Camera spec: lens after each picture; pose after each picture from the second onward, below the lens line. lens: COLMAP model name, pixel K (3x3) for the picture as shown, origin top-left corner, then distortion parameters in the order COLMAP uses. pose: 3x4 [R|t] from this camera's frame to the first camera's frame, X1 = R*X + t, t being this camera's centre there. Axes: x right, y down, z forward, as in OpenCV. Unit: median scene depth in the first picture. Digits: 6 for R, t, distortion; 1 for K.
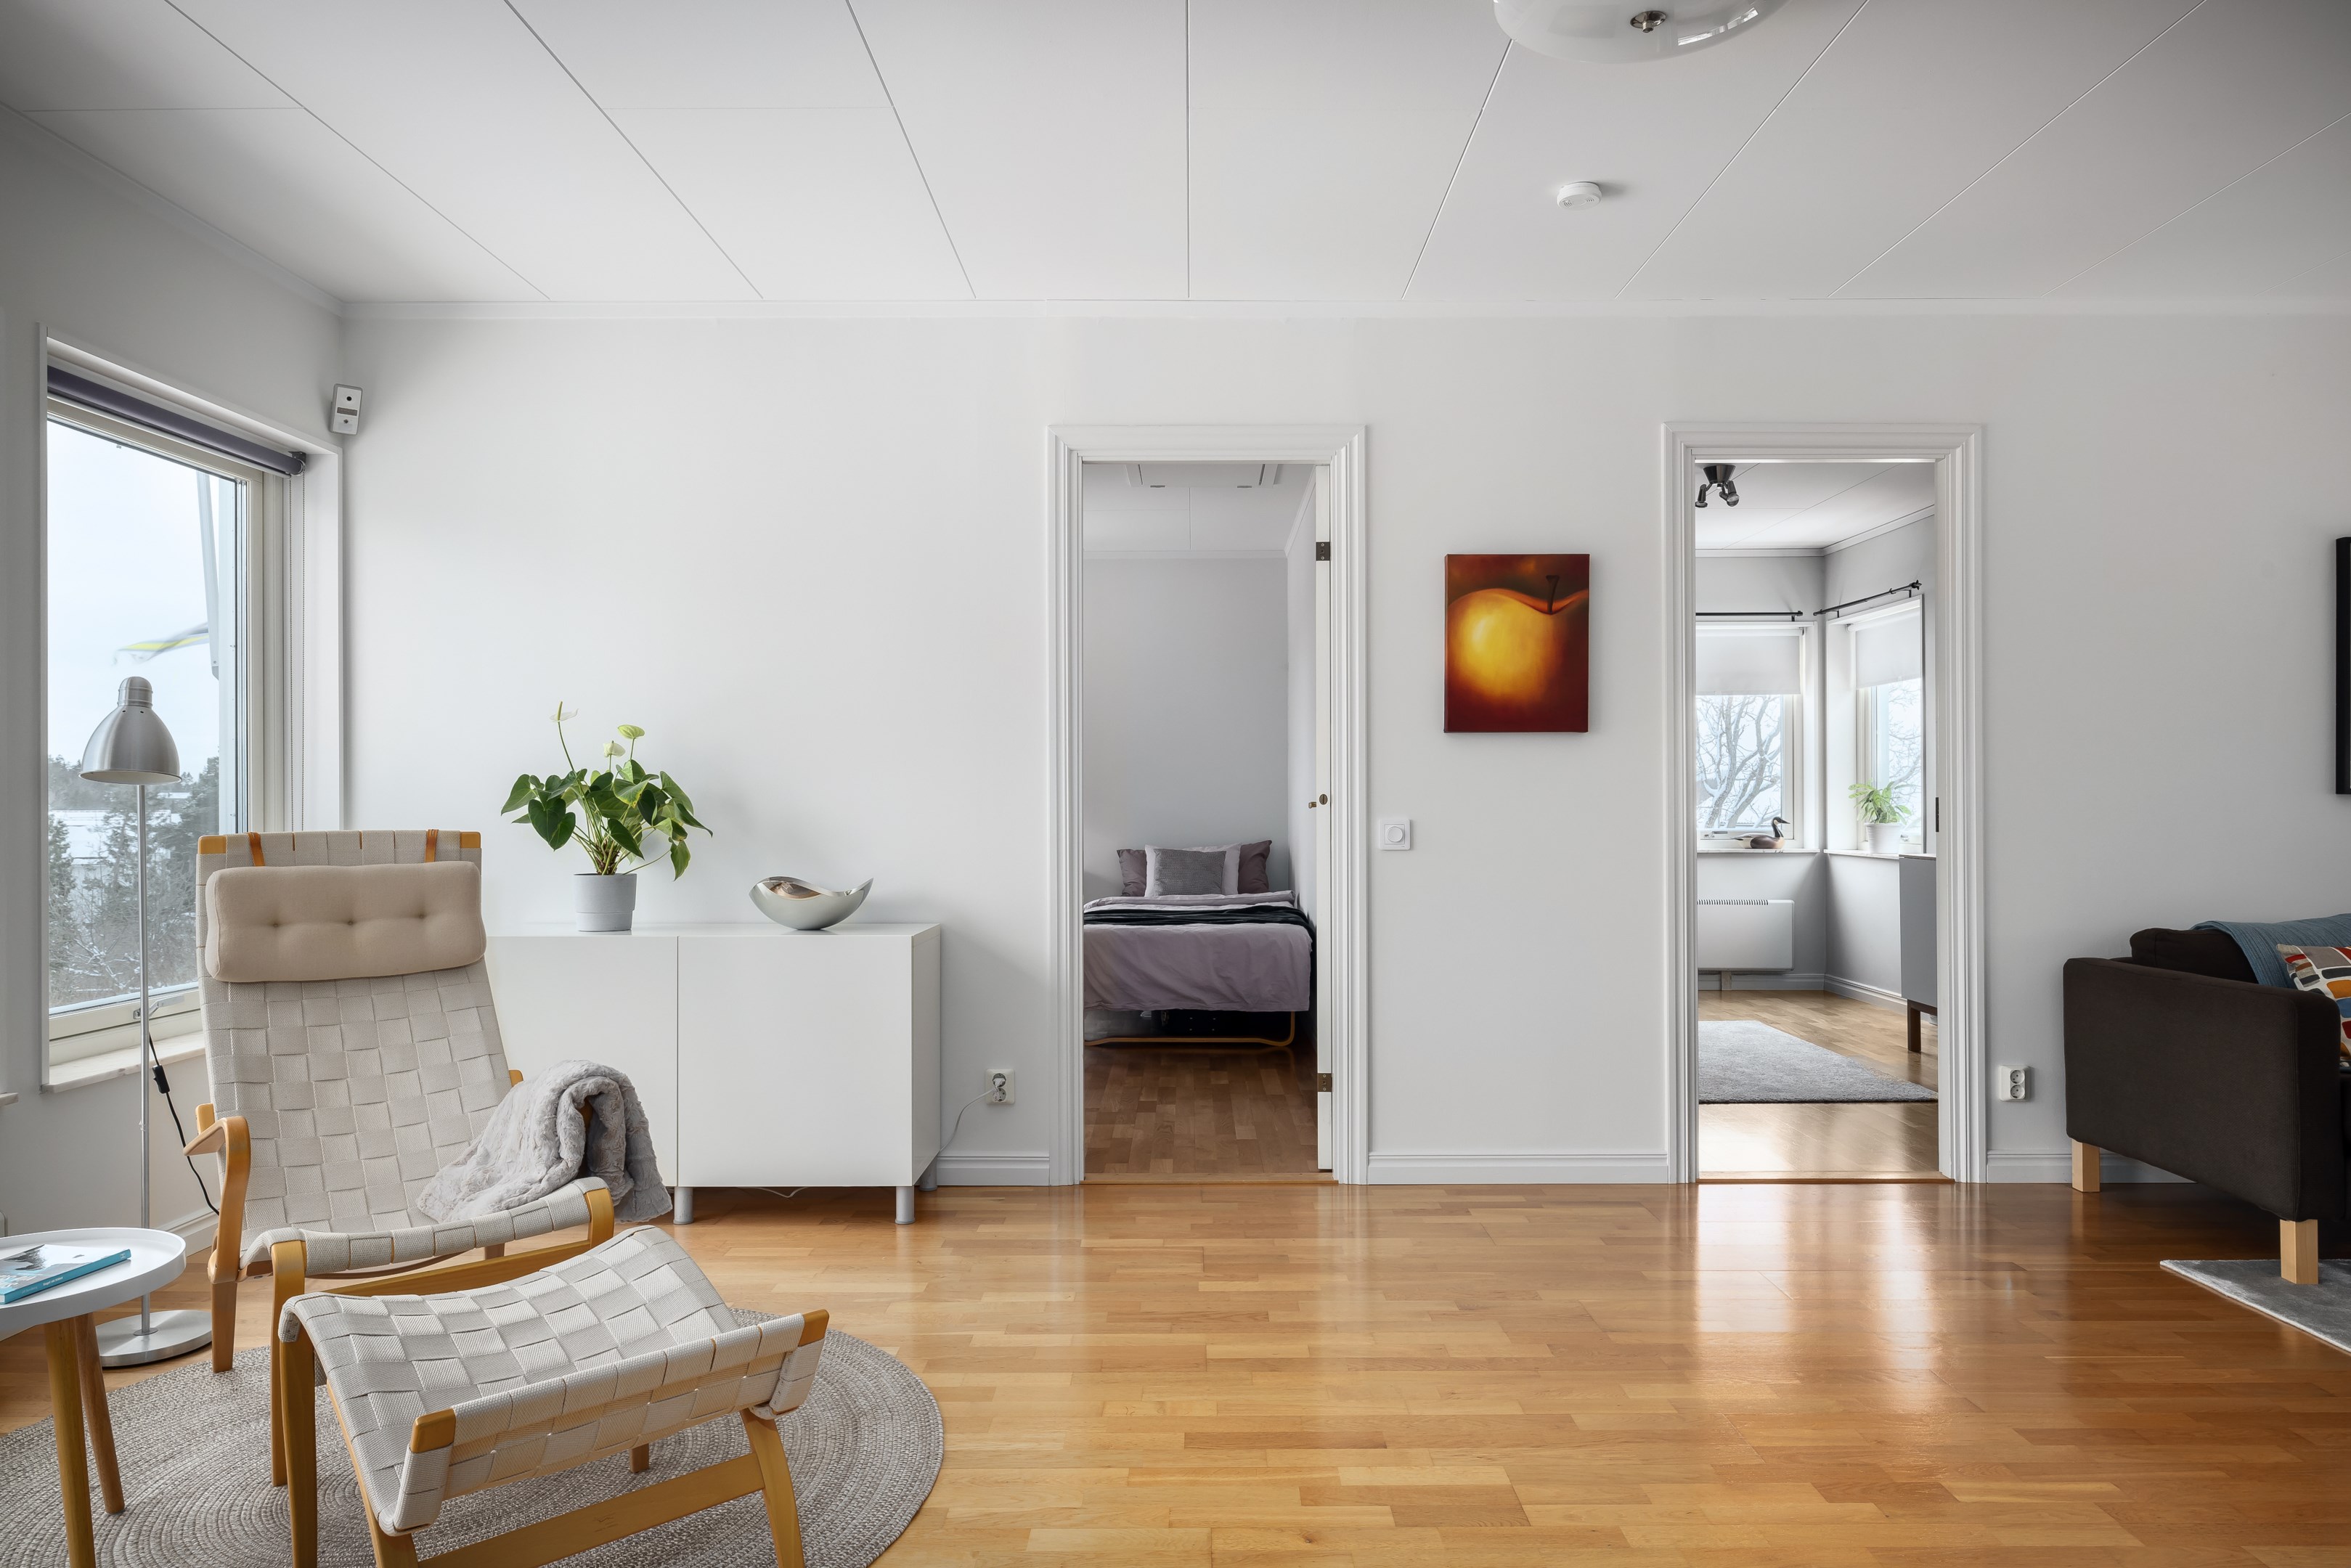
lens RADIAL K [[1491.5, 0, 1191.7], [0, 1491.5, 795.6], [0, 0, 1]] dist [0.003706, 0.004160]
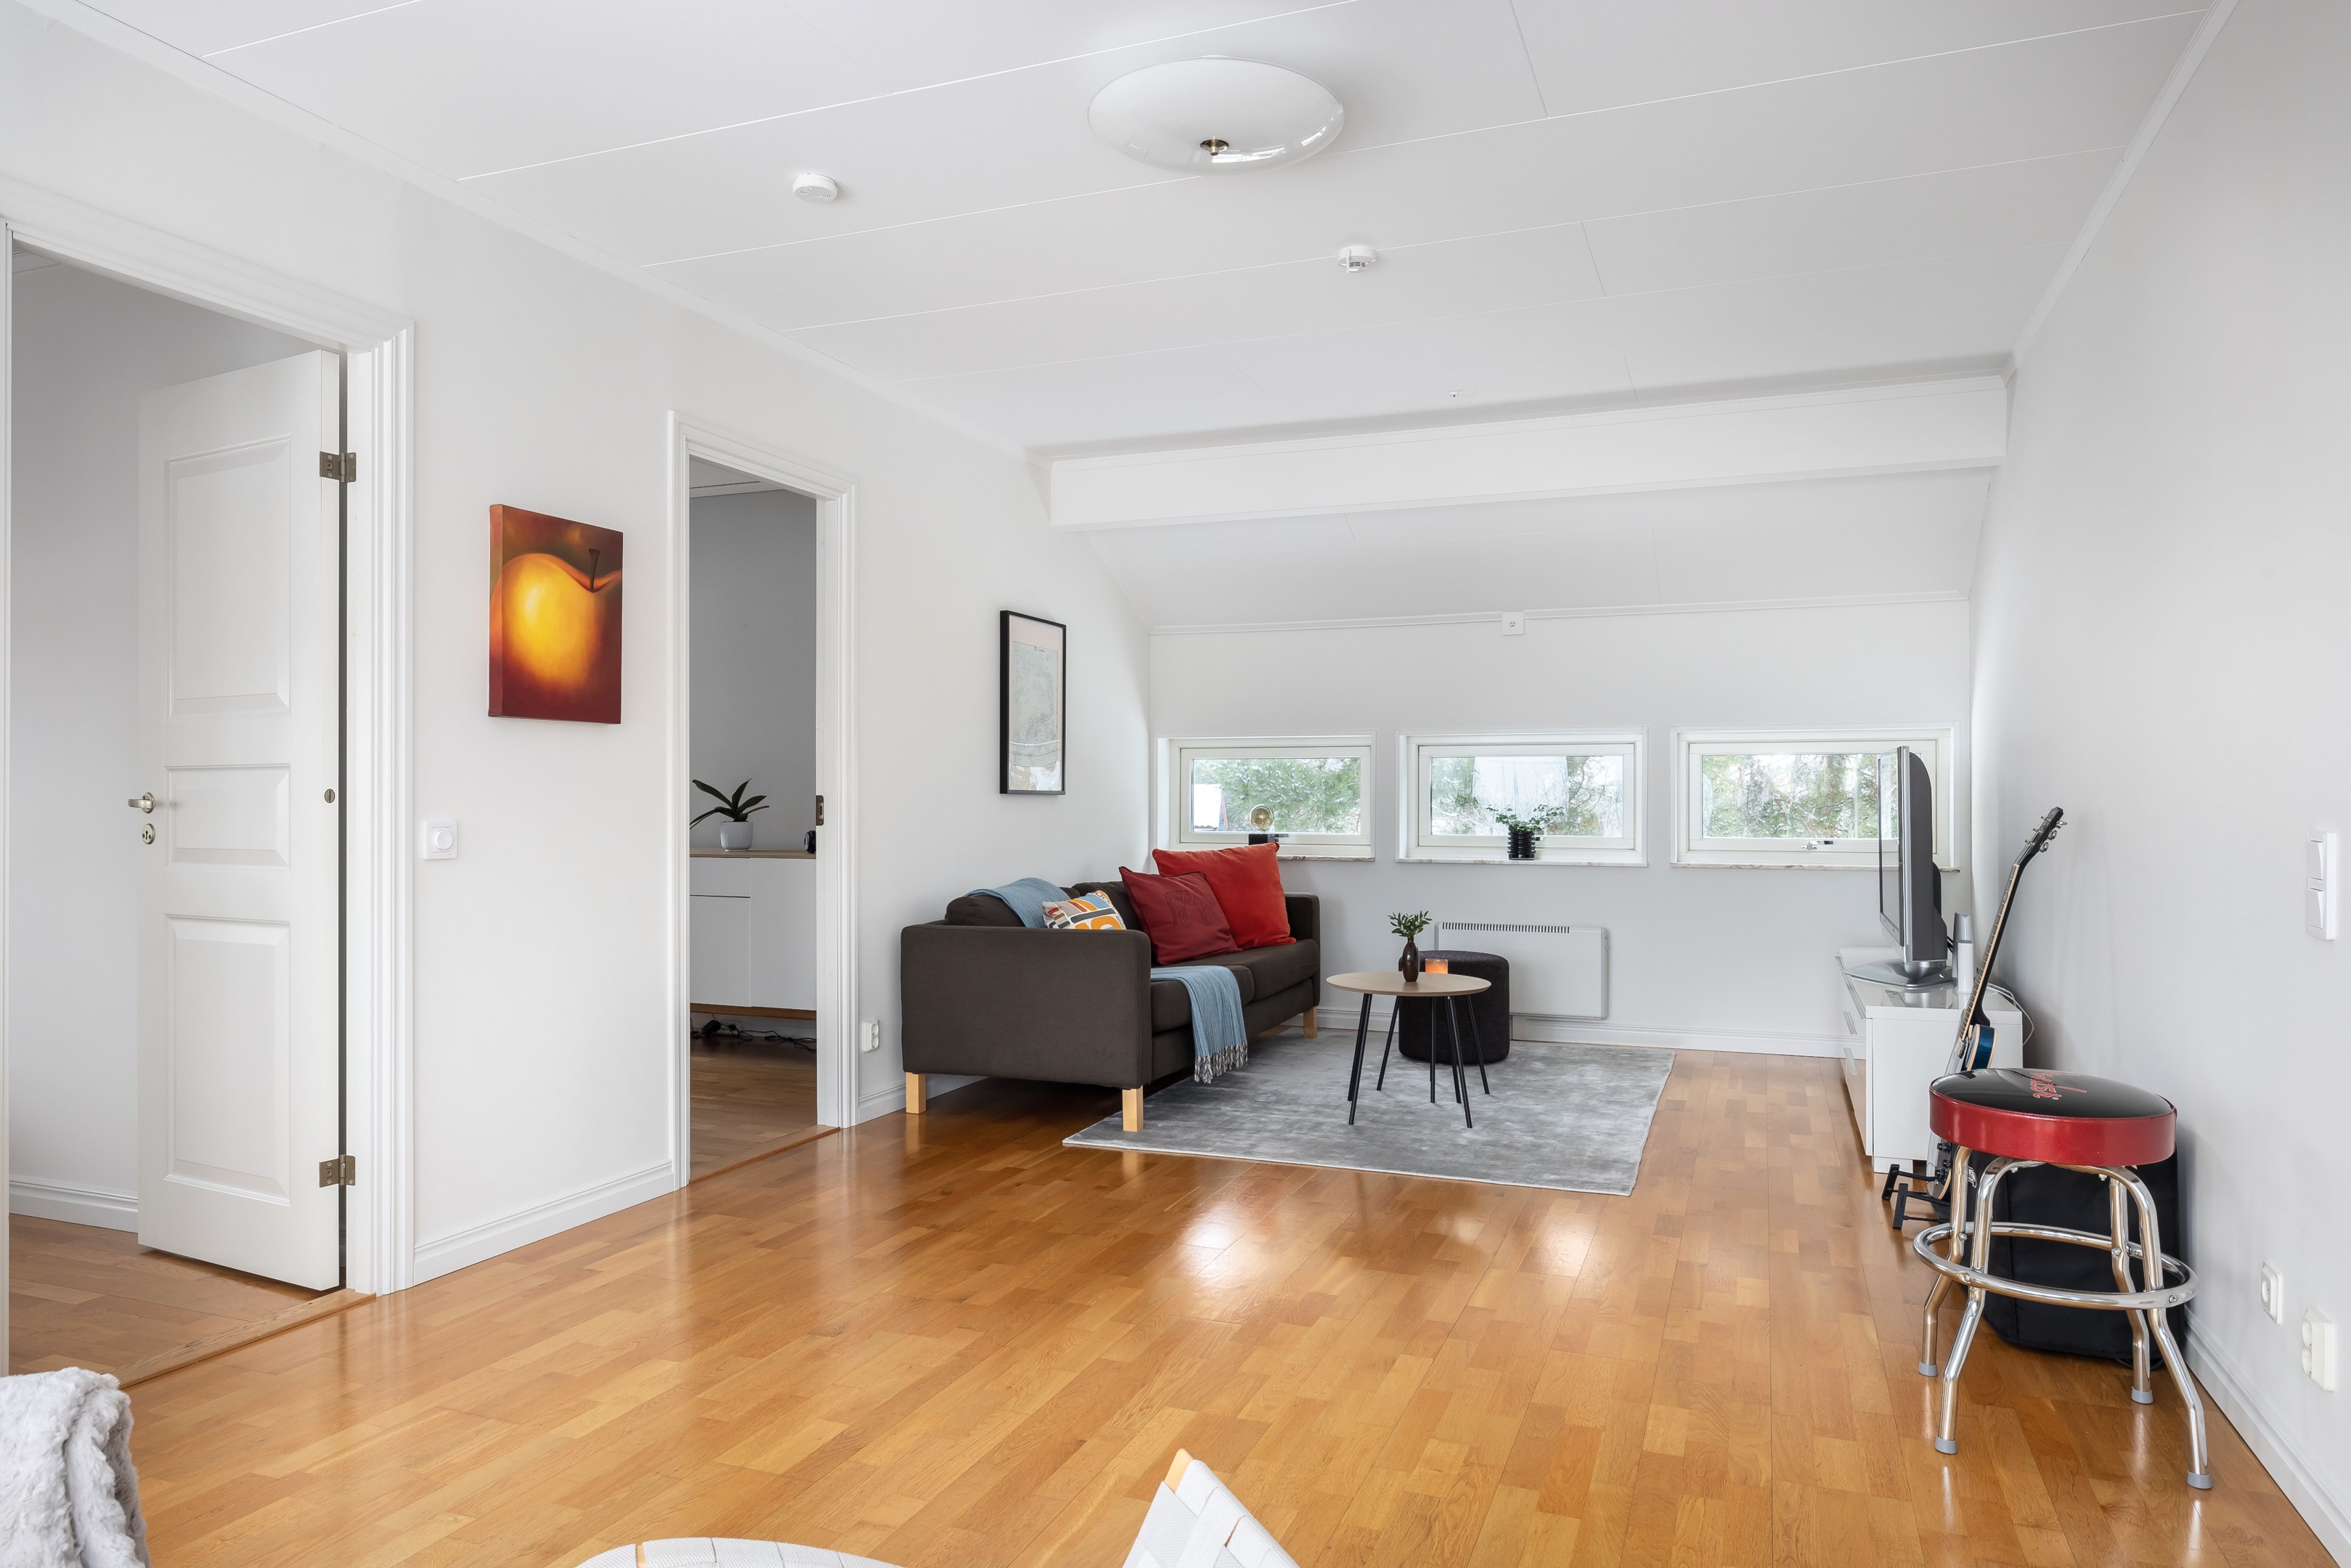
lens RADIAL K [[1491.5, 0, 1171.2], [0, 1491.5, 778.2], [0, 0, 1]] dist [0.003706, 0.004160]
pose [[0.373577, 0.011358, 0.927530, -0.479776], [-0.004338, 0.999935, -0.010497, -0.000470], [-0.927589, -0.000102, 0.373602, 0.346189]]
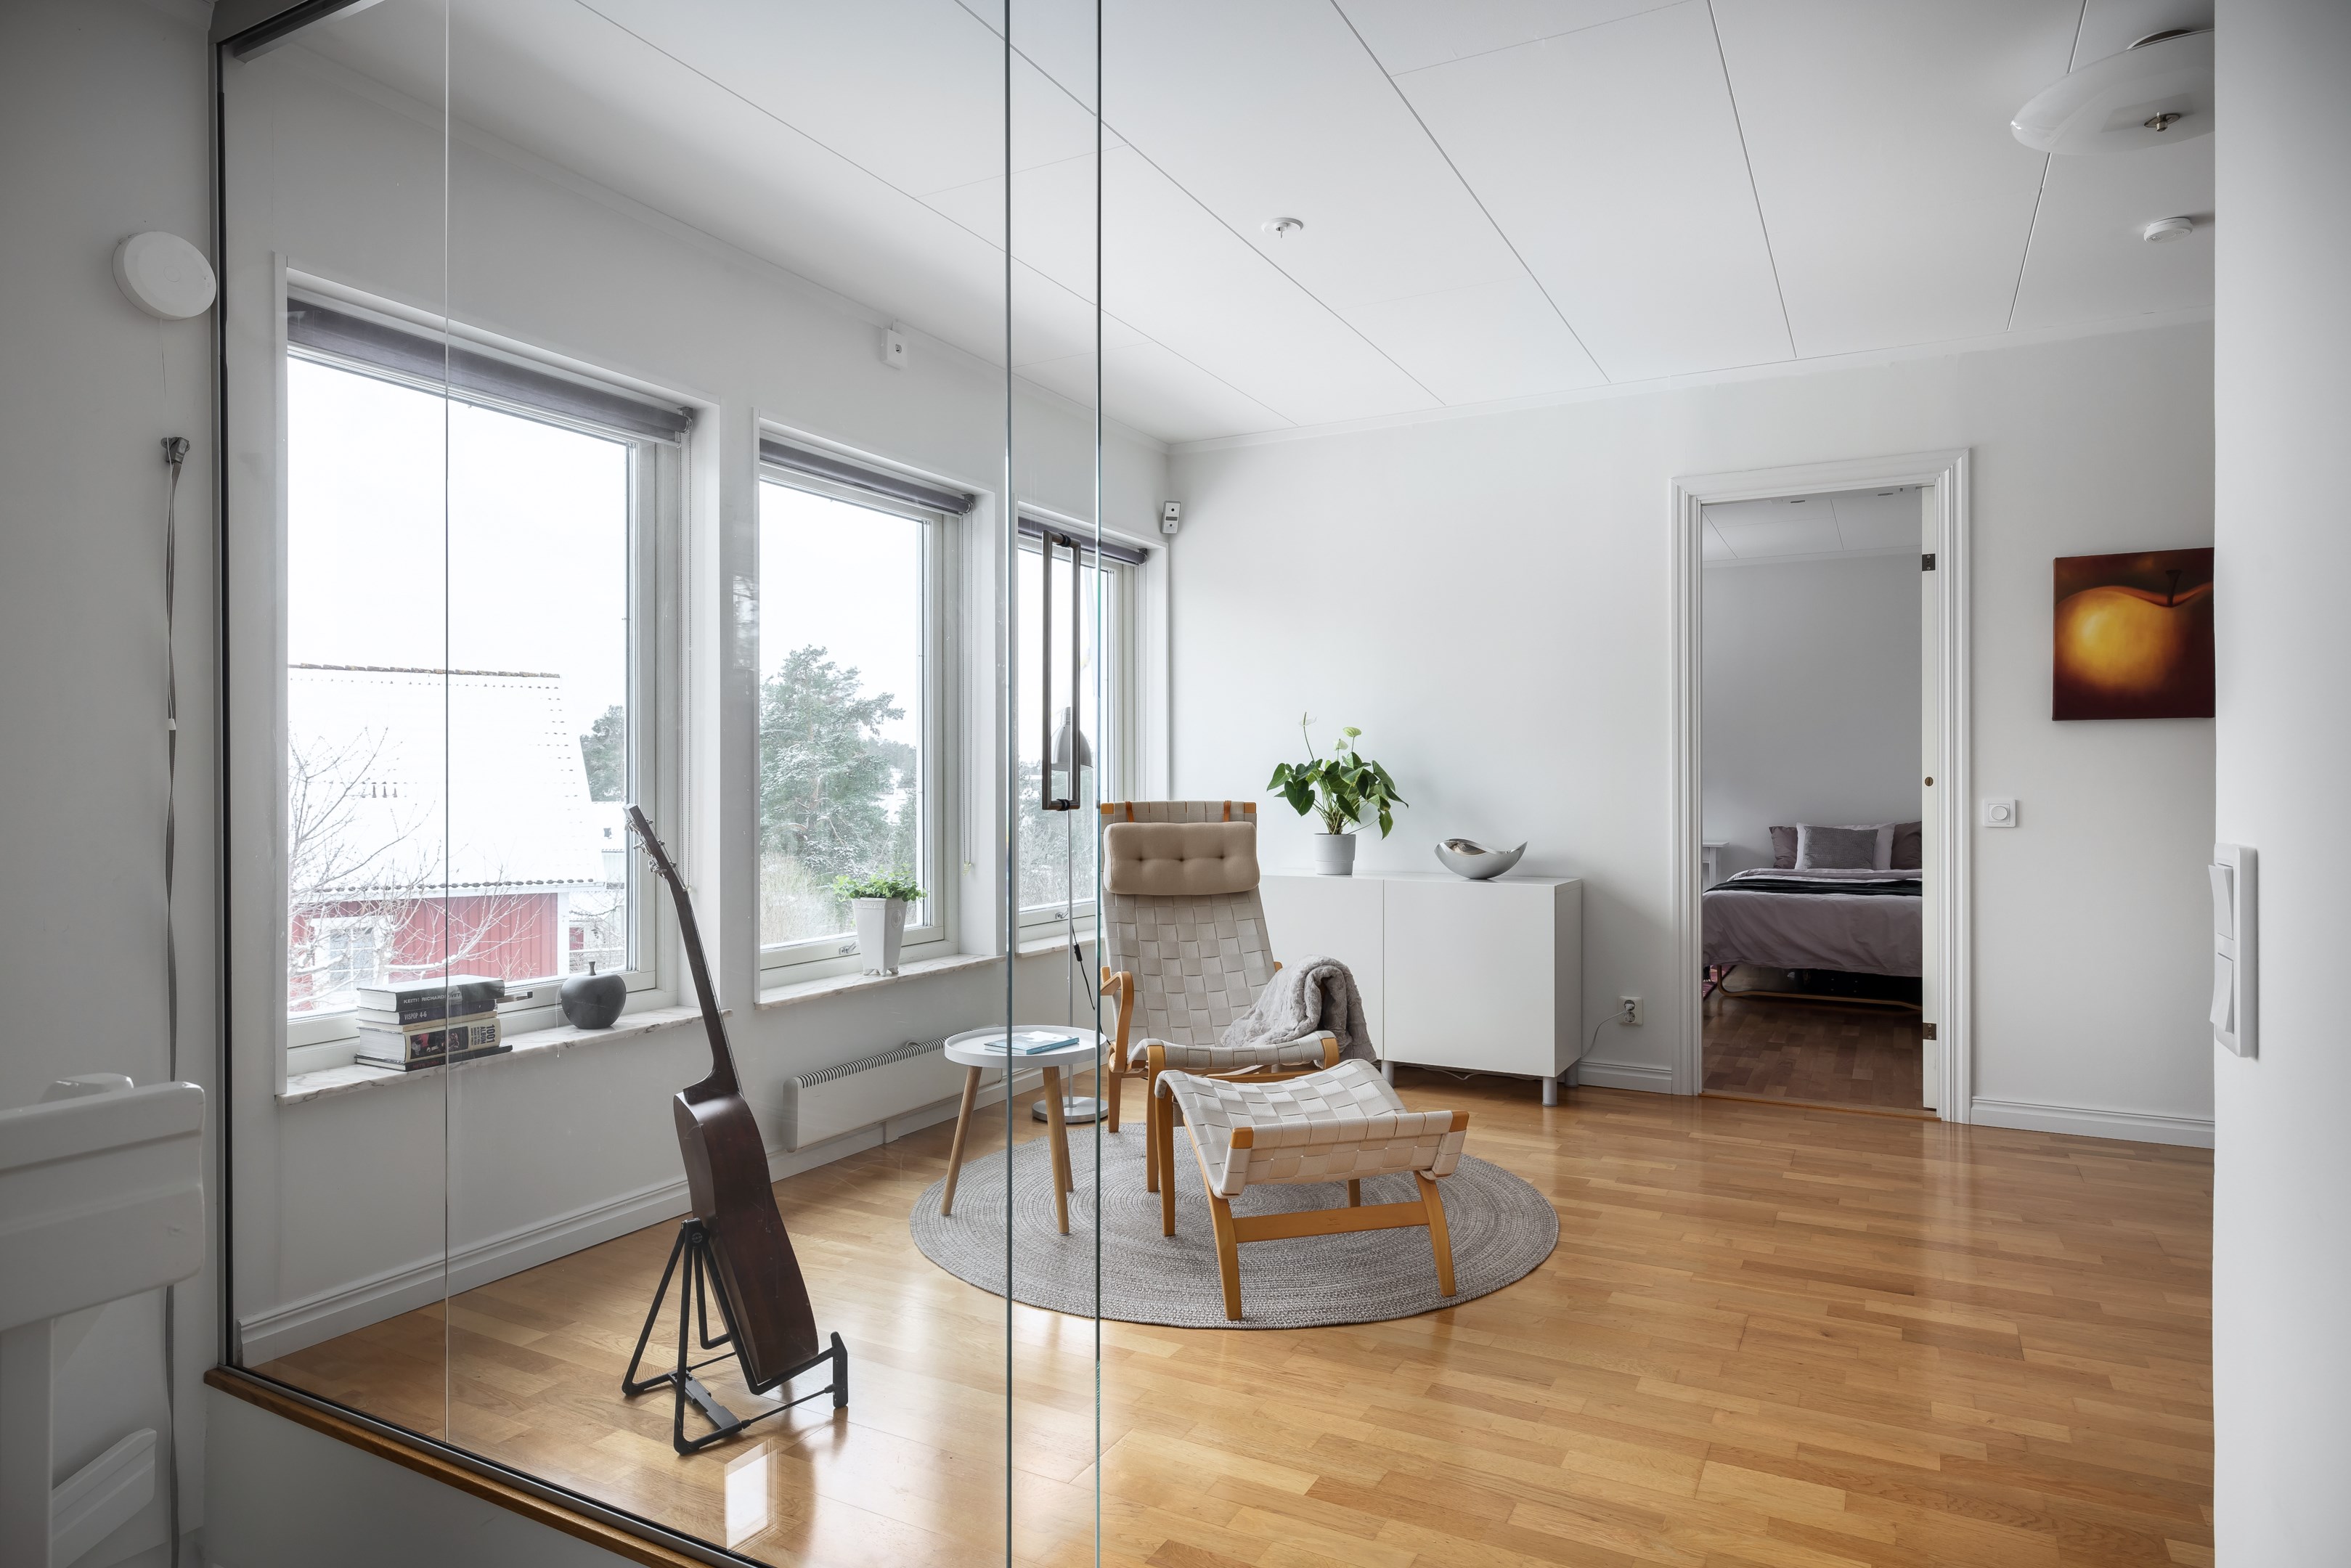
lens RADIAL K [[1323.1, 0, 1151.2], [0, 1323.1, 783.2], [0, 0, 1]] dist [-0.017314, 0.000128]
pose [[0.870954, 0.001918, -0.491360, 0.068908], [0.000326, 0.999990, 0.004481, -0.000810], [0.491364, -0.004063, 0.870945, -0.170250]]
